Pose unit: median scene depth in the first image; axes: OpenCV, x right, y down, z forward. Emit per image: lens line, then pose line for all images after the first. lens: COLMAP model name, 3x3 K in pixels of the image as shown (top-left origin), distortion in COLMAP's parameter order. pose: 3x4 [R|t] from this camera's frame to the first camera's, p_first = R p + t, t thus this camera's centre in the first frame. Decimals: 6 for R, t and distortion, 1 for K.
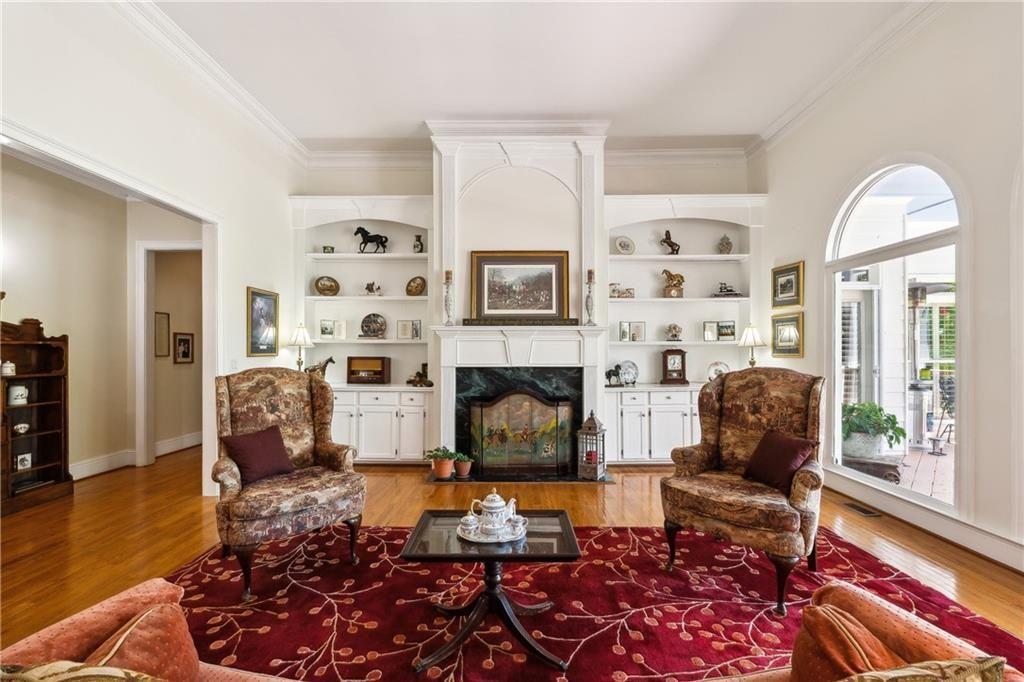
lens RADIAL K [[437.0, 0, 509.1], [0, 437.0, 348.5], [0, 0, 1]] dist [-0.003463, -0.001328]
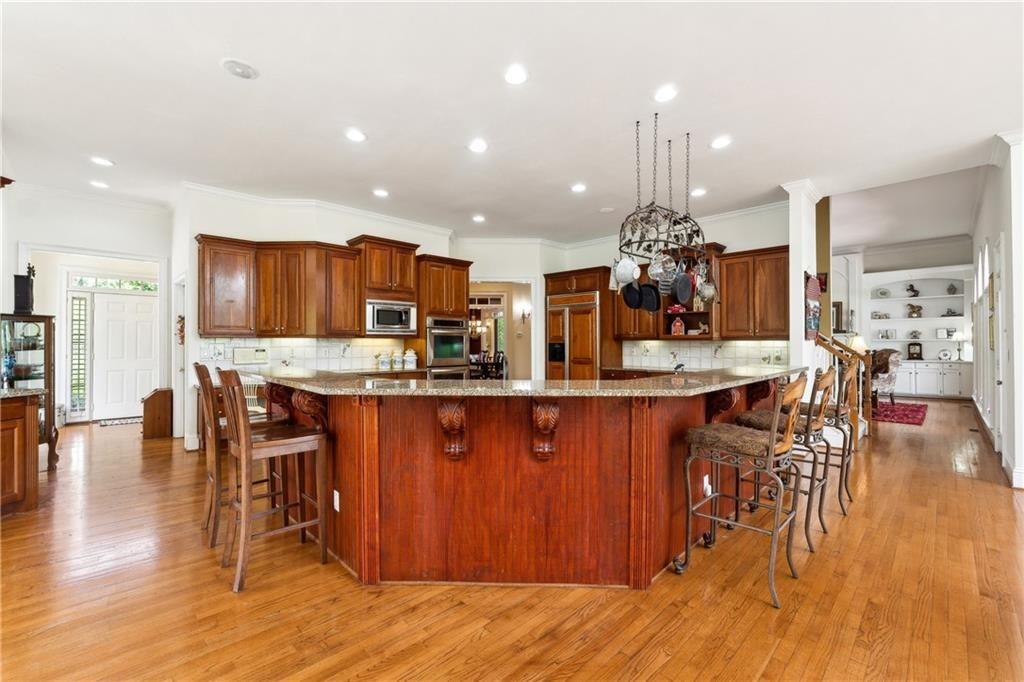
lens RADIAL K [[437.0, 0, 501.8], [0, 437.0, 338.9], [0, 0, 1]] dist [-0.003463, -0.001328]
pose [[0.702967, -0.005377, -0.711202, 0.522629], [0.001945, 0.999982, -0.005638, -0.010486], [0.711220, 0.002579, 0.702965, -2.009078]]
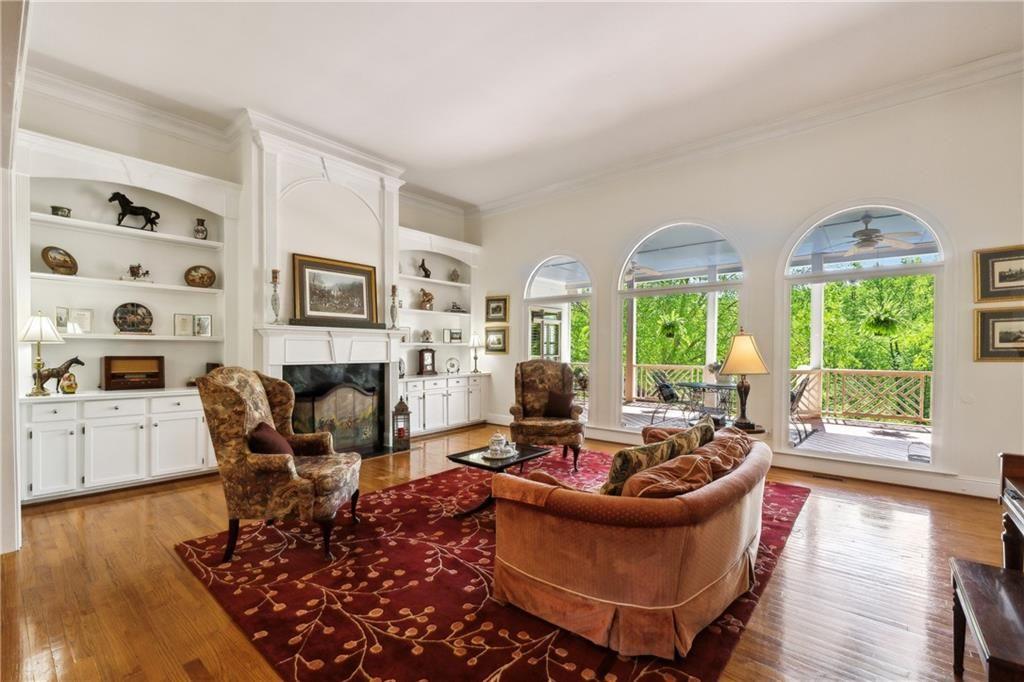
lens RADIAL K [[437.0, 0, 504.7], [0, 437.0, 355.8], [0, 0, 1]] dist [-0.003463, -0.001328]
pose [[0.646166, -0.007882, 0.763156, -0.554096], [-0.008469, 0.999811, 0.017497, -0.002103], [-0.763150, -0.017769, 0.645977, -0.055688]]
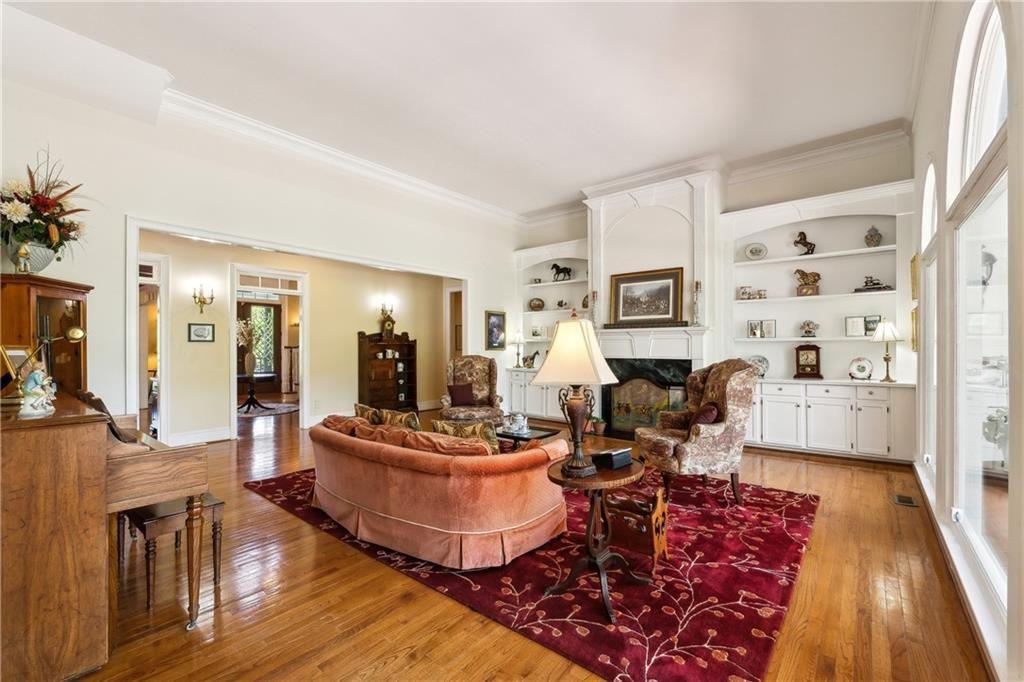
lens RADIAL K [[437.0, 0, 509.7], [0, 437.0, 345.3], [0, 0, 1]] dist [-0.003463, -0.001328]
pose [[0.777369, -0.002771, -0.629038, 0.537345], [0.004515, 0.999989, 0.001175, -0.002287], [0.629028, -0.003753, 0.777373, -0.290346]]
